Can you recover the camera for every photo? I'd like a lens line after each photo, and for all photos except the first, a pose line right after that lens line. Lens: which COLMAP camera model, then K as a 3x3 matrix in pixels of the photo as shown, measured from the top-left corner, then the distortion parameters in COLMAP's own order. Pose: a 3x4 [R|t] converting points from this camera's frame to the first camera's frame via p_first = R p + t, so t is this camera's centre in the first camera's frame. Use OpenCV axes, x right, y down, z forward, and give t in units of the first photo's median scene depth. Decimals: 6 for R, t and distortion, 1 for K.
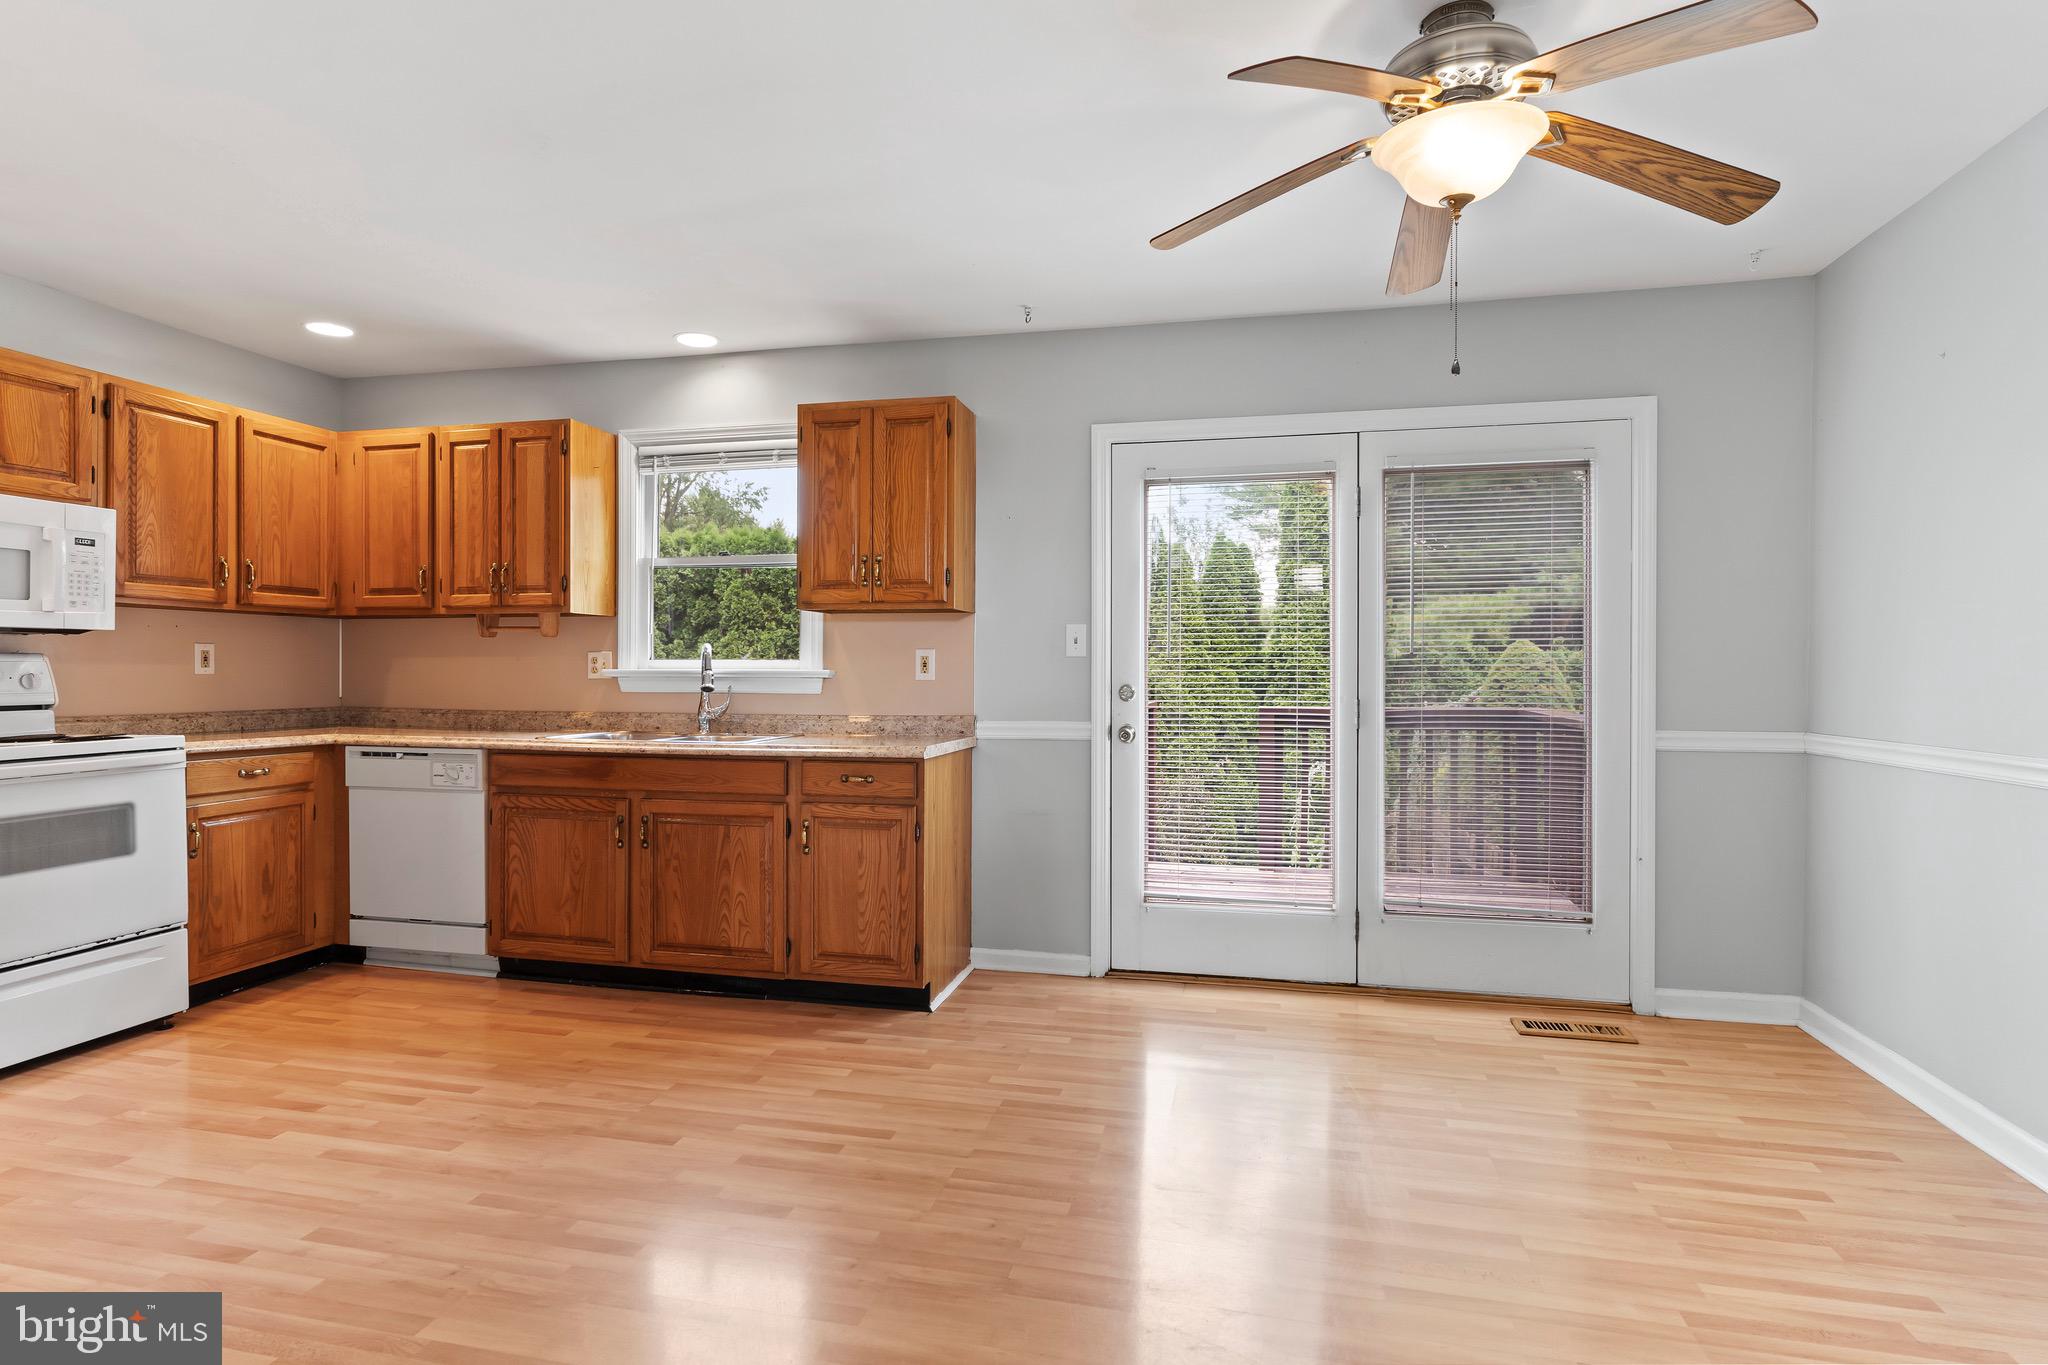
lens RADIAL K [[1039.7, 0, 1018.1], [0, 1039.7, 675.8], [0, 0, 1]] dist [-0.000196, 0.000146]
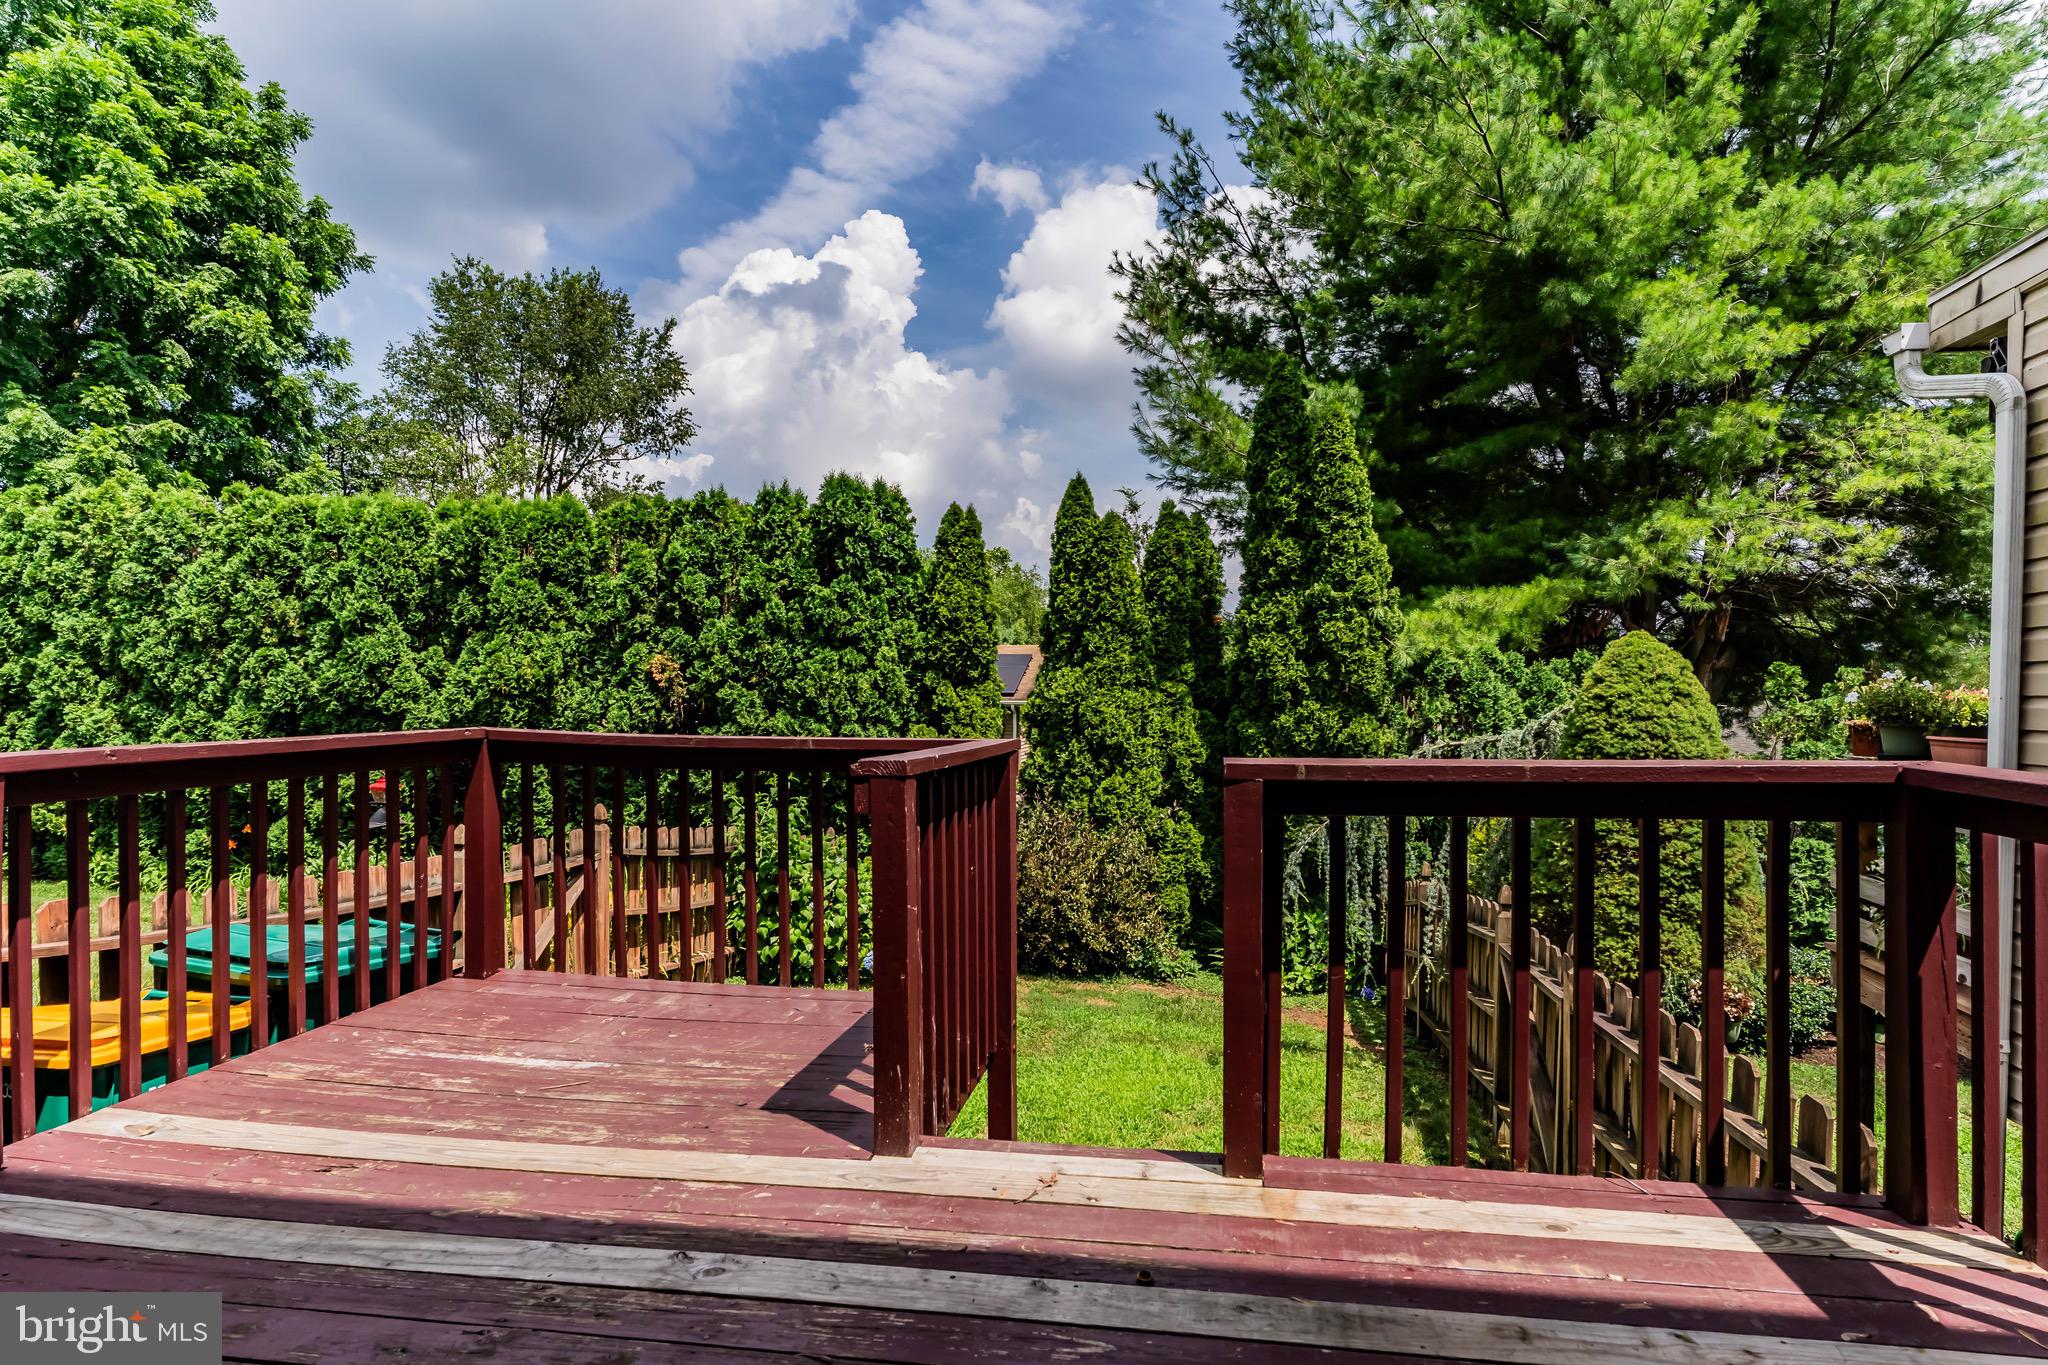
lens RADIAL K [[1086.5, 0, 1024.0], [0, 1086.5, 682.5], [0, 0, 1]] dist [-0.001414, -0.000183]
pose [[0.998736, -0.001407, 0.050248, 0.223023], [0.002078, 0.999910, -0.013286, 0.009446], [-0.050225, 0.013373, 0.998648, 0.955718]]
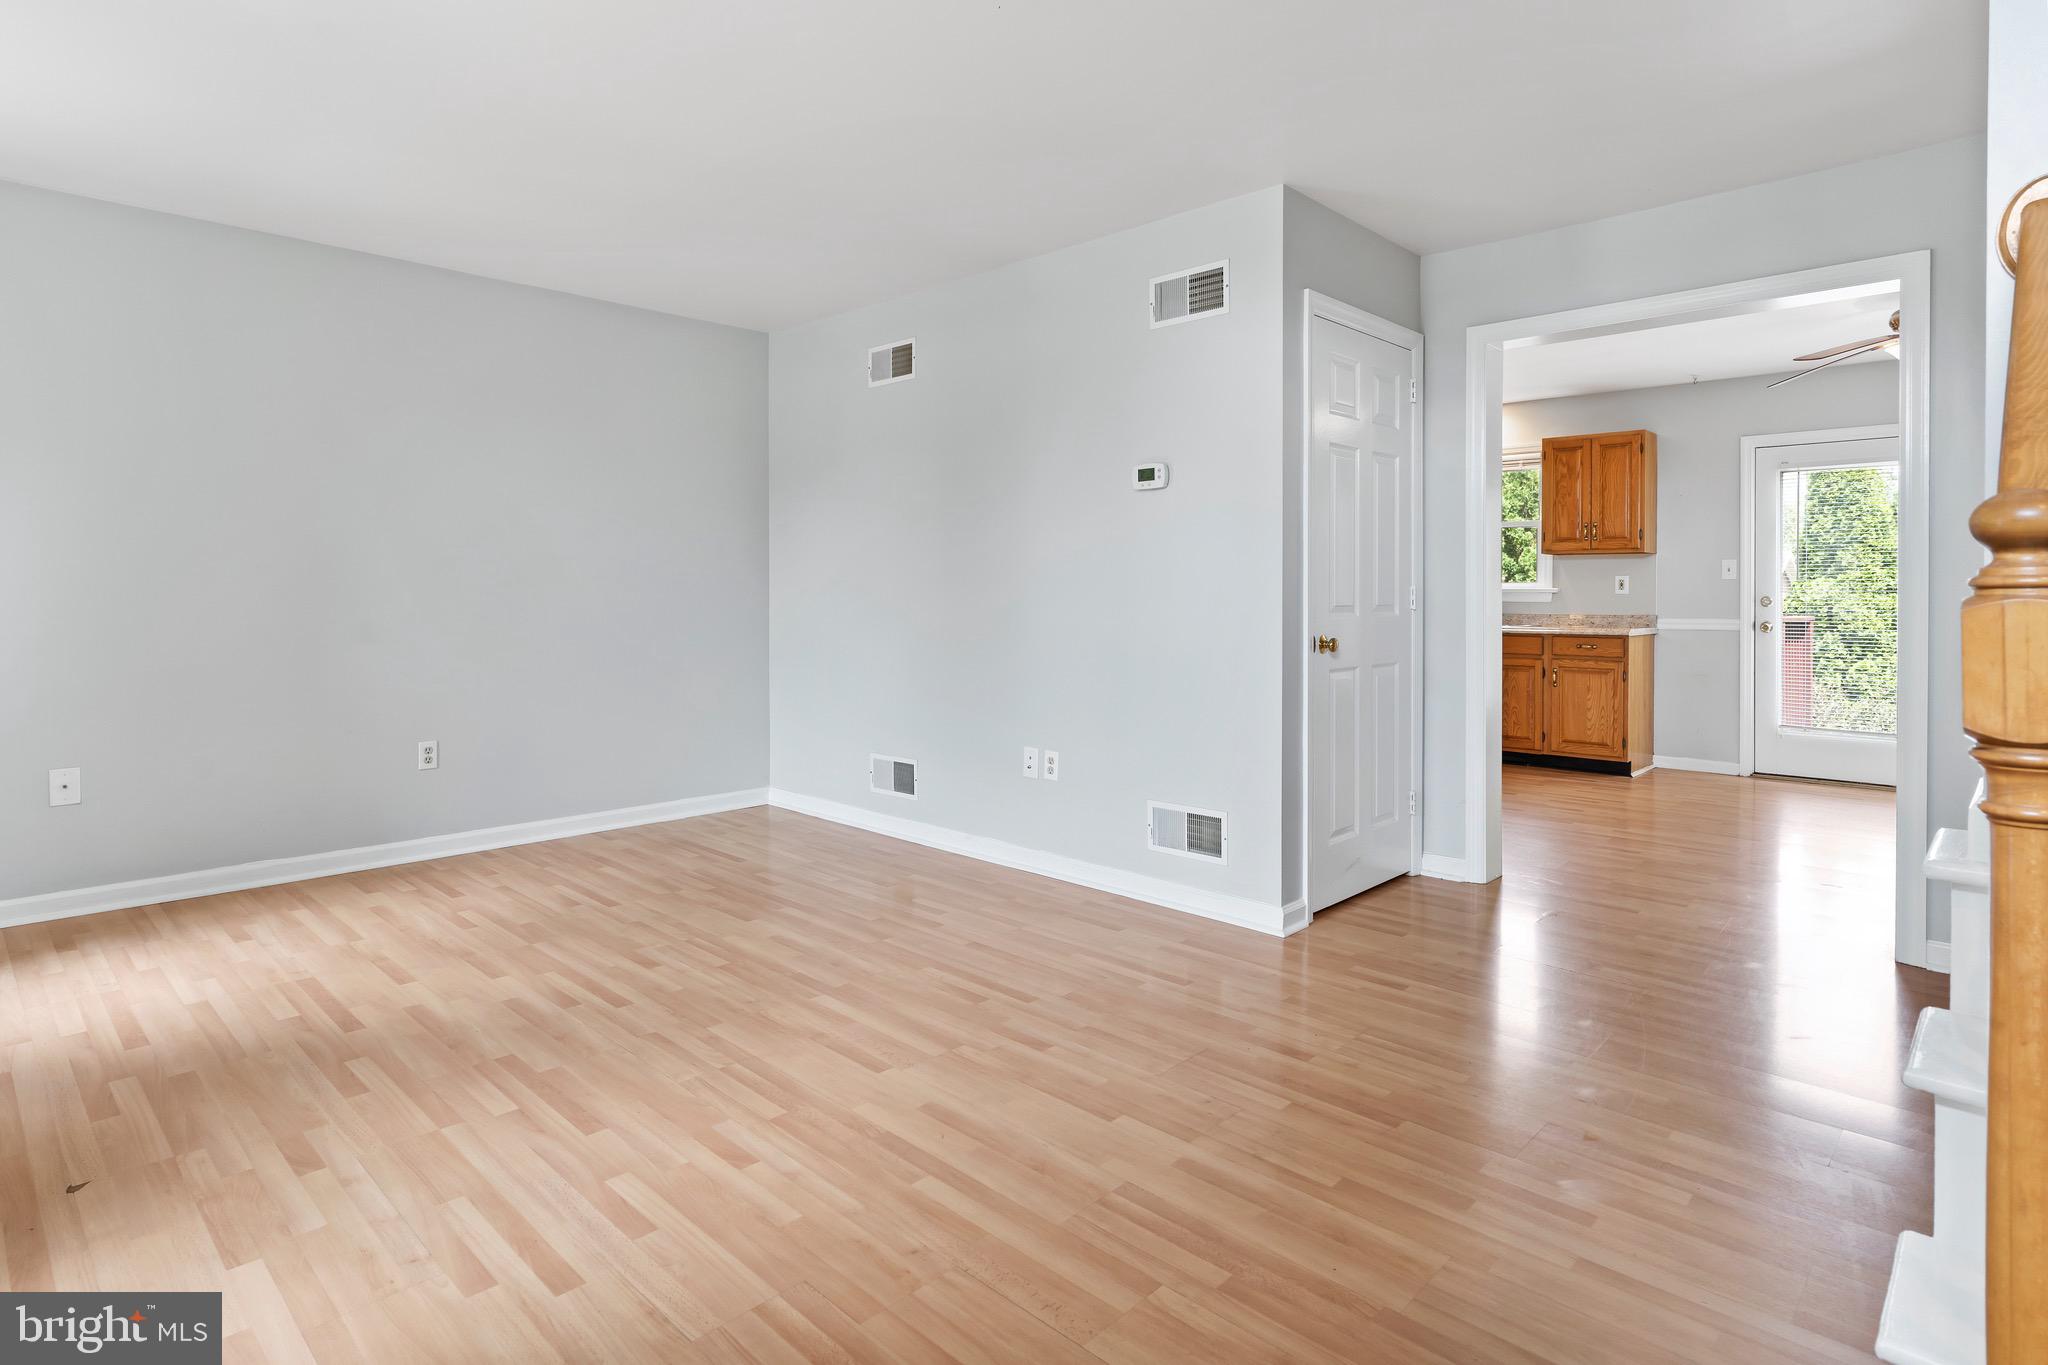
lens RADIAL K [[1074.4, 0, 1019.2], [0, 1074.4, 592.5], [0, 0, 1]] dist [-0.003071, -0.000789]
pose [[0.859901, 0.000748, -0.510460, -0.044442], [-0.004531, 0.999971, -0.006166, 0.018252], [0.510440, 0.007615, 0.859879, -1.053626]]
